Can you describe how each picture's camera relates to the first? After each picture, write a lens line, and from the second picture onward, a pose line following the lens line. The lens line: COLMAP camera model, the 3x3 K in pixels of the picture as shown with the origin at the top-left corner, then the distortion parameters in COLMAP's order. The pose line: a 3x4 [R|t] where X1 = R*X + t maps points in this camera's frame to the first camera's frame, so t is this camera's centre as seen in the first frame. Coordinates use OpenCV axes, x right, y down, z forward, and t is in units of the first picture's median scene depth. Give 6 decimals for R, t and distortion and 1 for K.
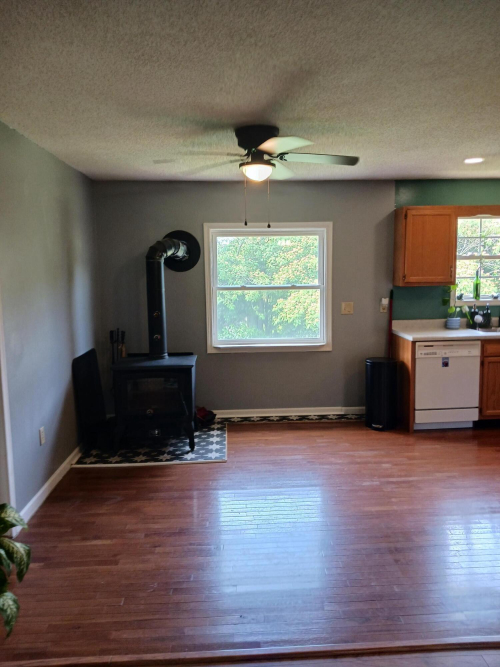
lens RADIAL K [[534.7, 0, 250.0], [0, 534.7, 333.5], [0, 0, 1]] dist [0.004690, -0.001038]
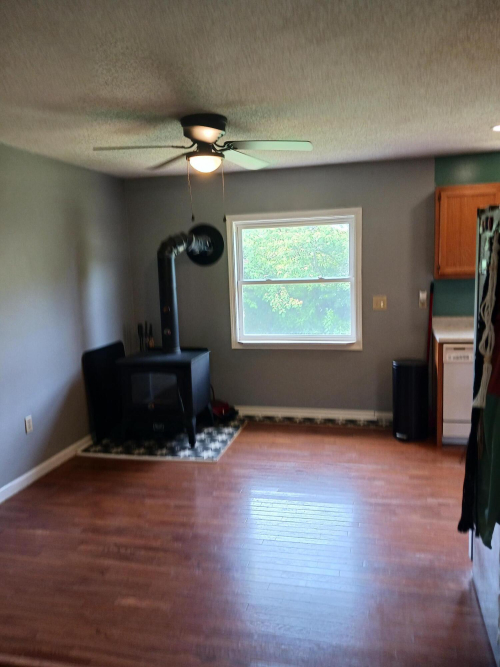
lens RADIAL K [[534.7, 0, 250.0], [0, 534.7, 333.5], [0, 0, 1]] dist [0.004690, -0.001038]
pose [[0.956529, 0.020654, -0.290905, 0.257526], [-0.012630, 0.999487, 0.029435, -0.021838], [0.291364, -0.024482, 0.956299, 0.078813]]
